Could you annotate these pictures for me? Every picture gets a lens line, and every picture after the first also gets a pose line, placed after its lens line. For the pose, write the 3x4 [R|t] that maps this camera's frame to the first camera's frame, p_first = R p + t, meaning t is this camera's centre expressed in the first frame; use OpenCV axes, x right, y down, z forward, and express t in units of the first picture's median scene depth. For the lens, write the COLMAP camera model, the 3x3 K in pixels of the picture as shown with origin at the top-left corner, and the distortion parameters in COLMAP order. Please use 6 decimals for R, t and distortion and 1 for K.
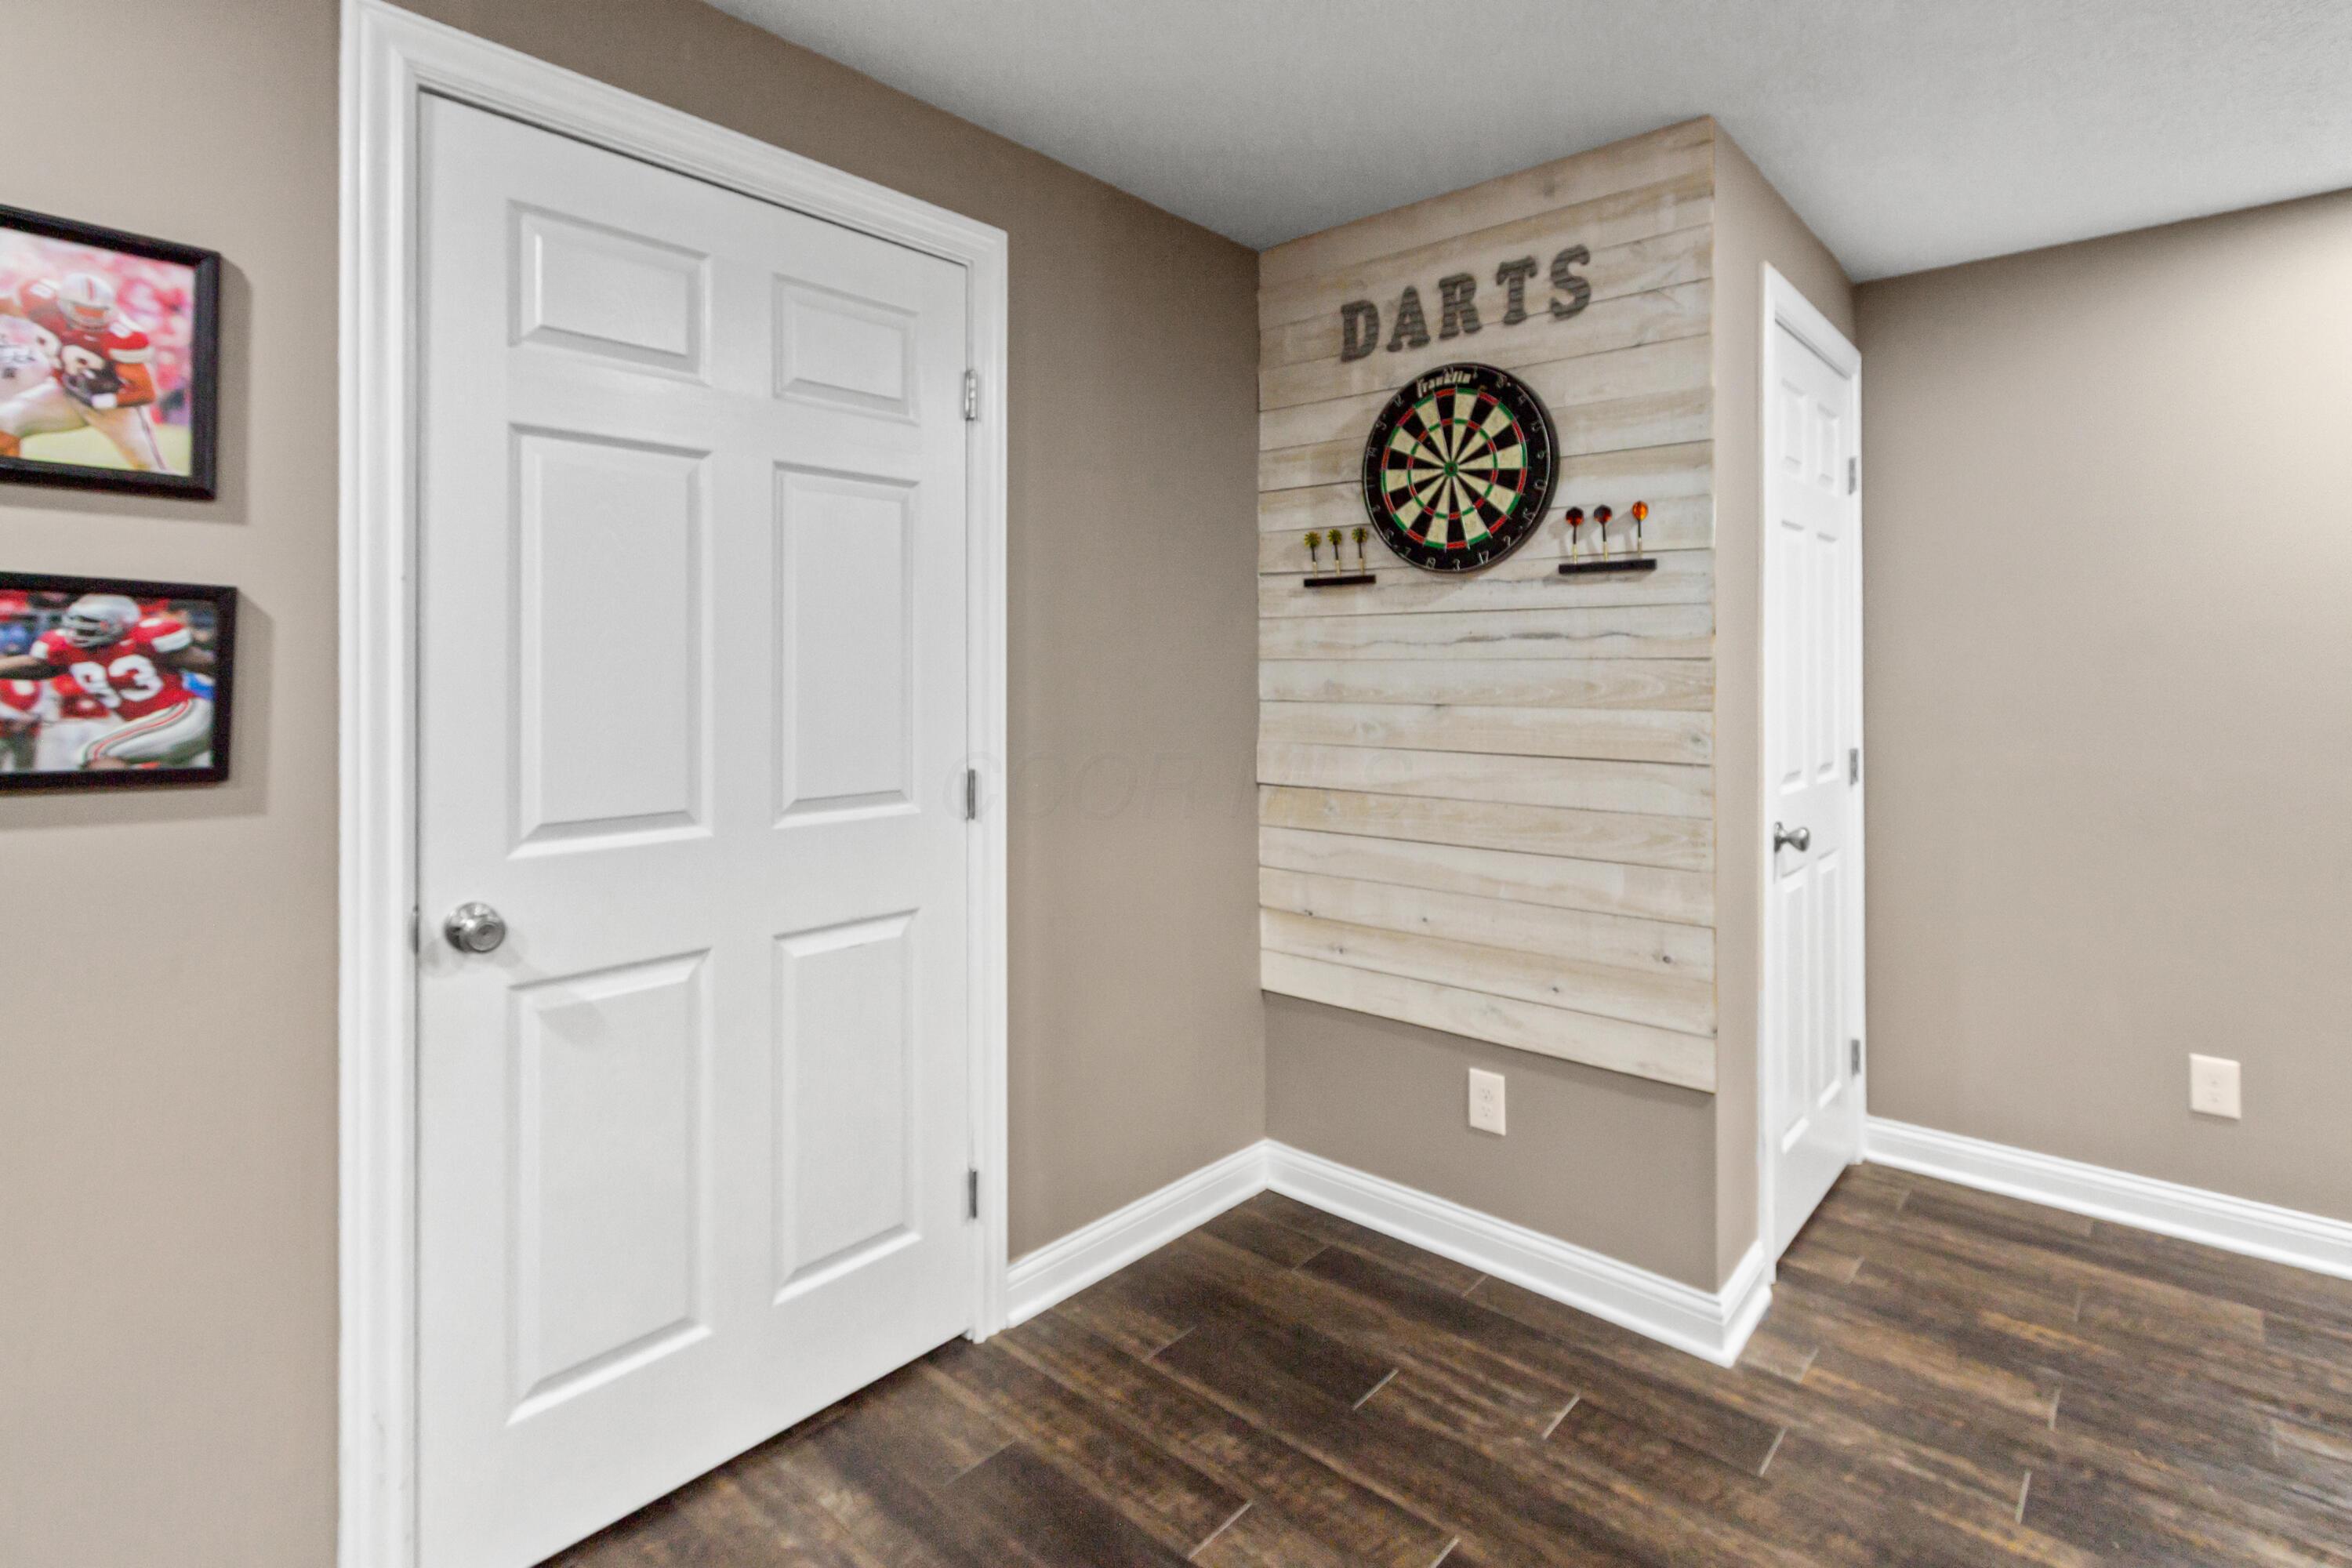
lens RADIAL K [[1148.6, 0, 1159.9], [0, 1148.6, 651.9], [0, 0, 1]] dist [0.000245, 0.000178]
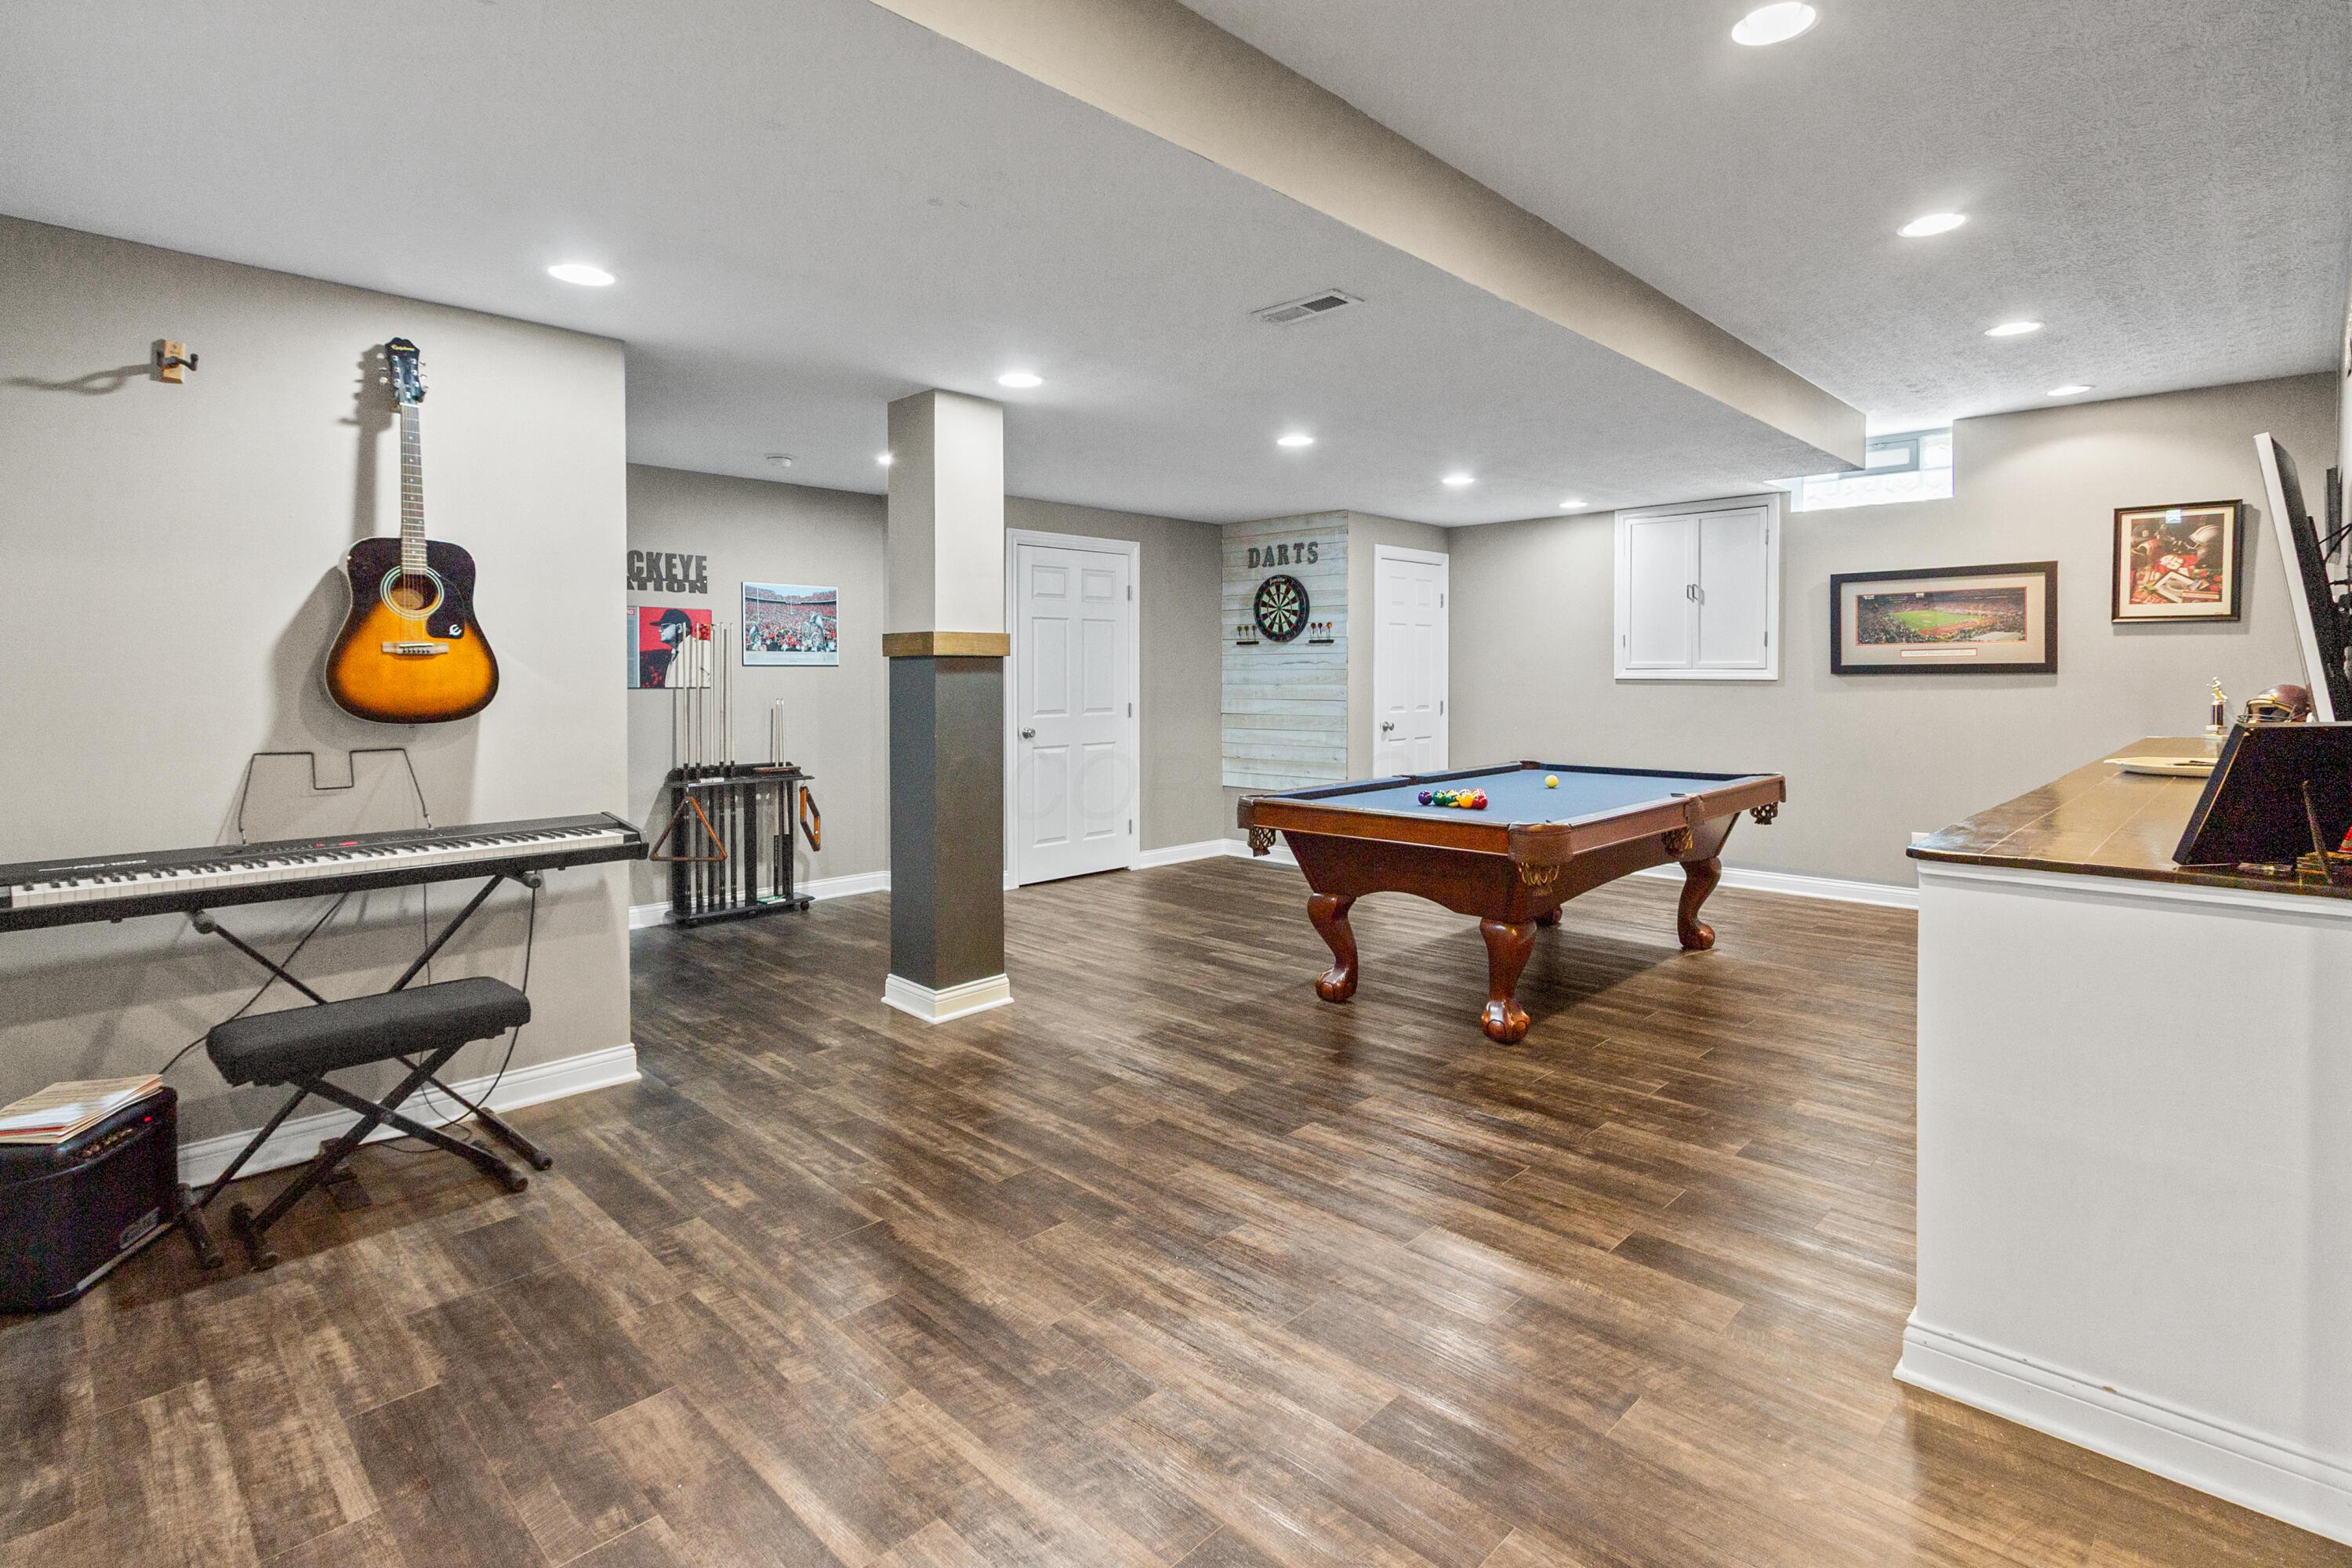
lens RADIAL K [[1132.9, 0, 1179.8], [0, 1132.9, 675.1], [0, 0, 1]] dist [0.000610, 0.000076]
pose [[0.999677, -0.004931, -0.024922, 0.060374], [0.005339, 0.999852, 0.016353, -0.030989], [0.024838, -0.016481, 0.999556, -2.106329]]
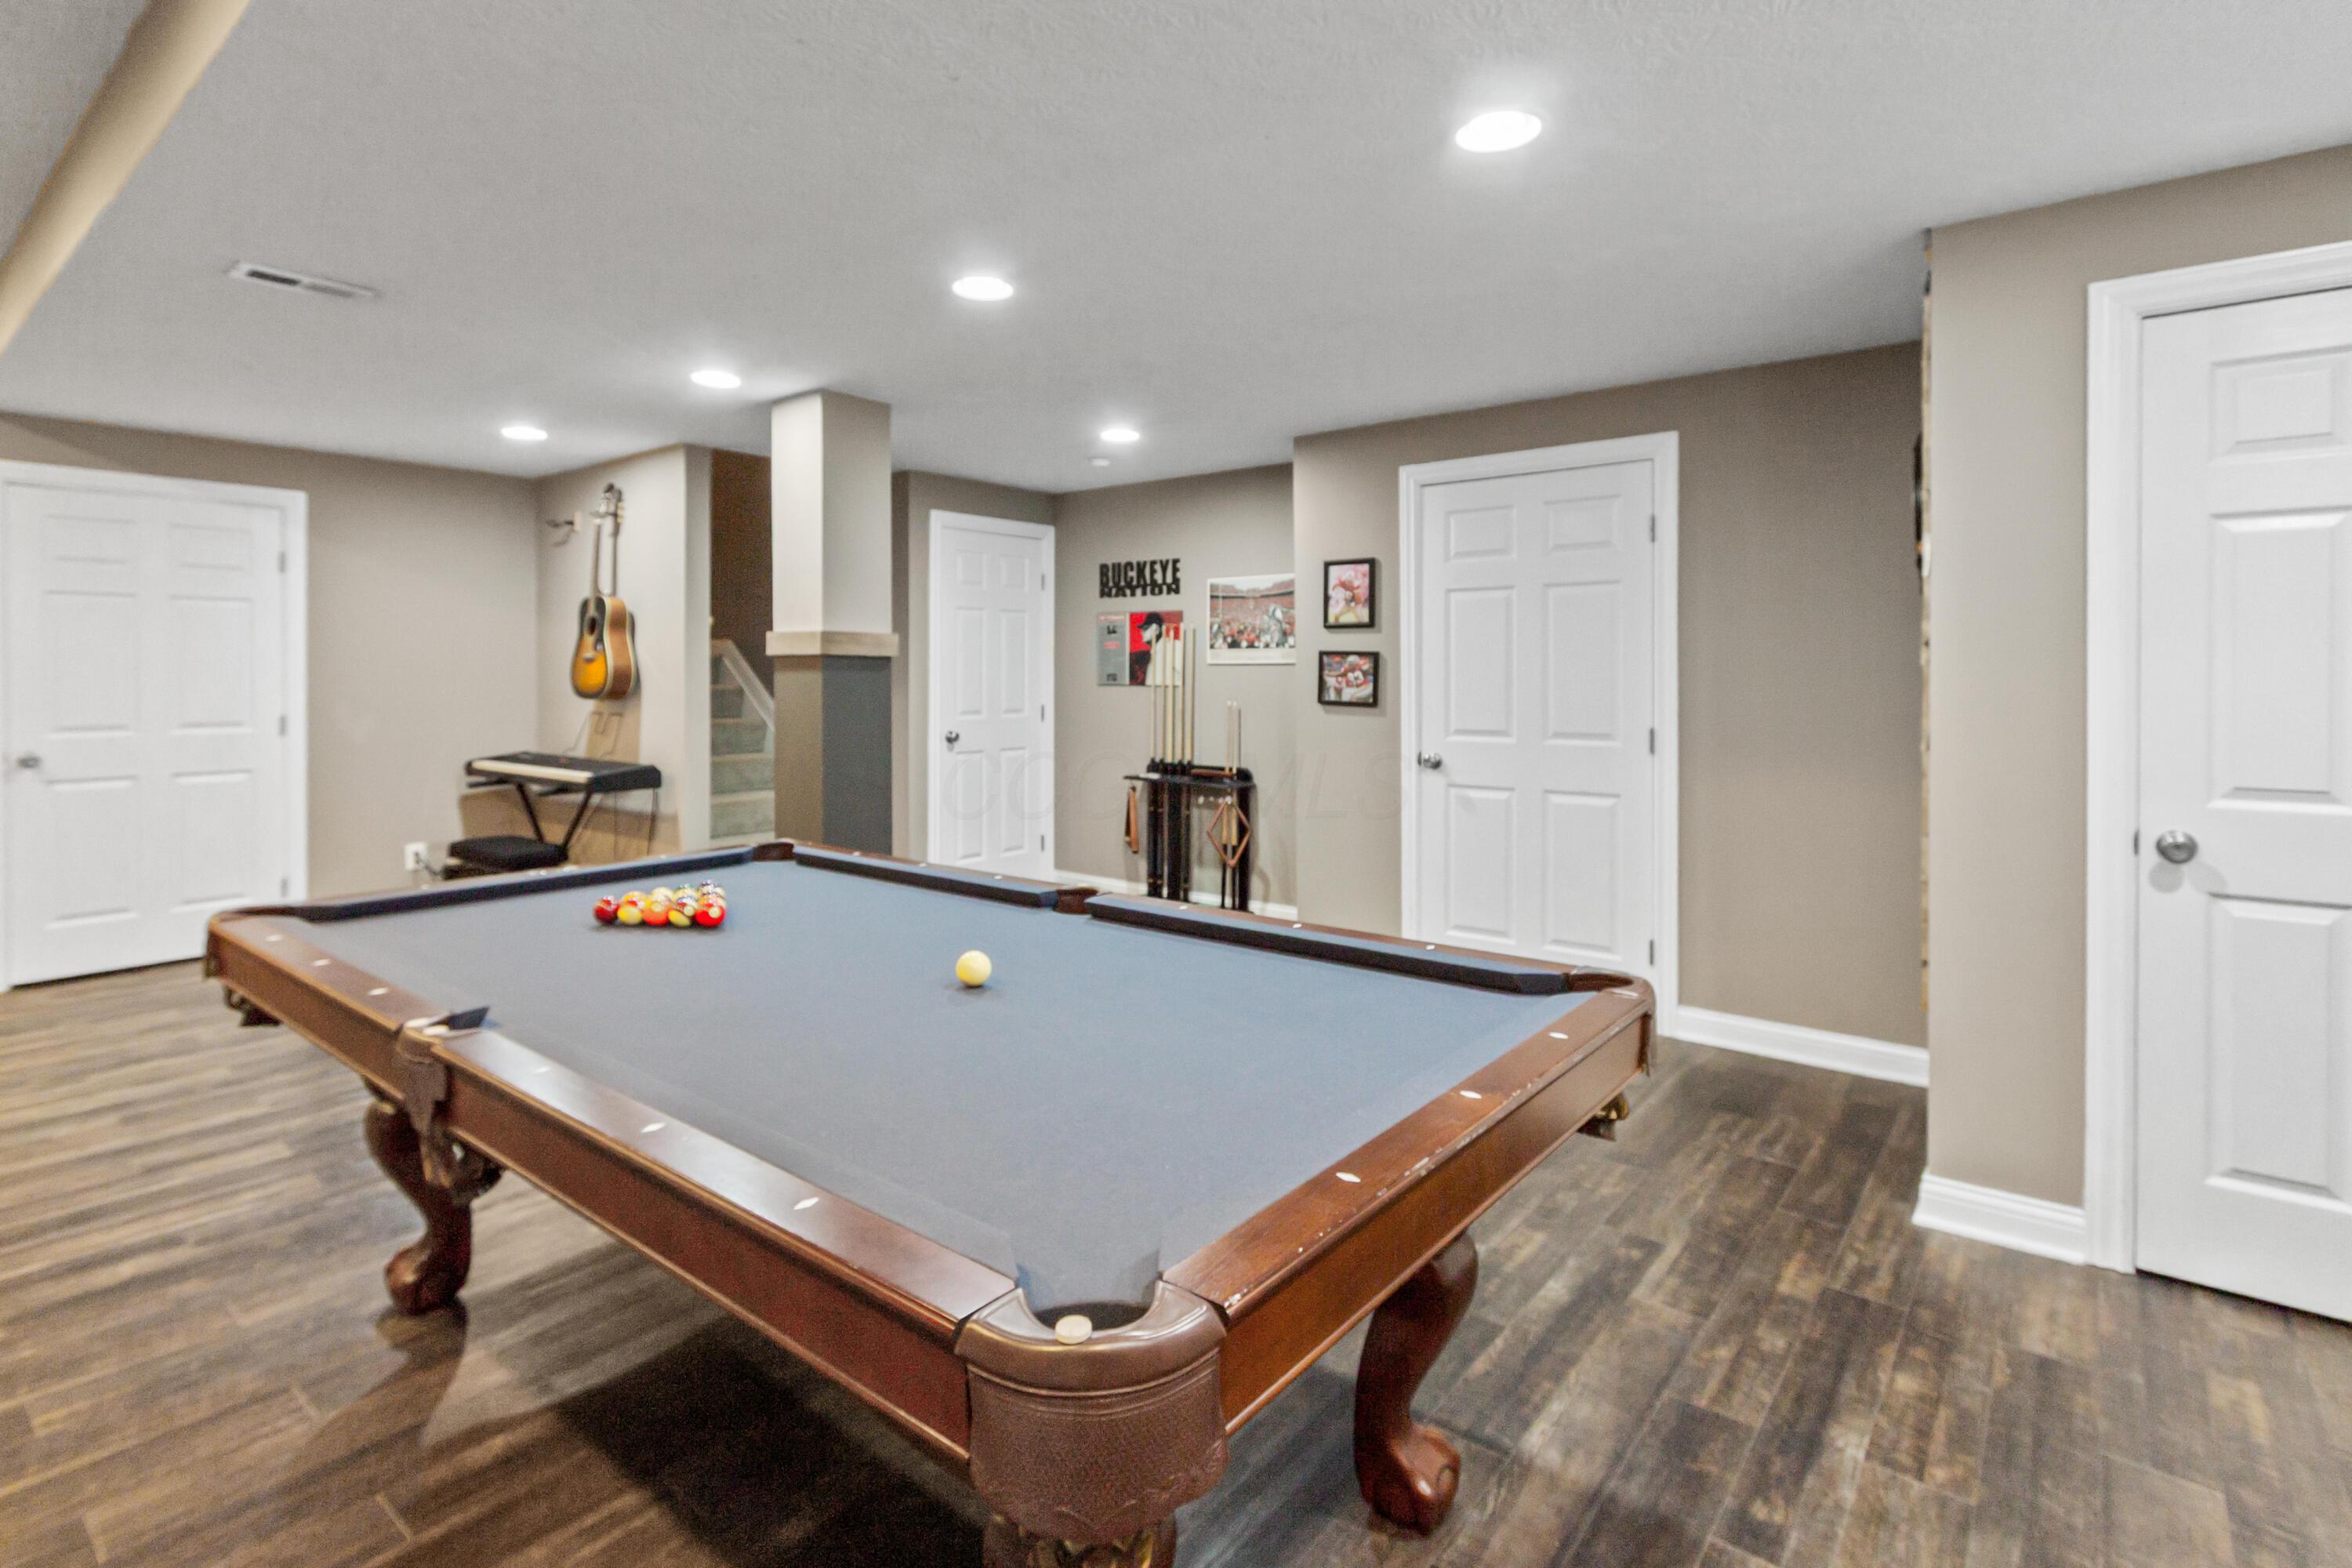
lens RADIAL K [[1132.9, 0, 1179.8], [0, 1132.9, 675.1], [0, 0, 1]] dist [0.000610, 0.000076]
pose [[0.063780, 0.000747, -0.997964, 1.460107], [0.010449, 0.999944, 0.001416, 0.002536], [0.997909, -0.010518, 0.063769, 0.096657]]
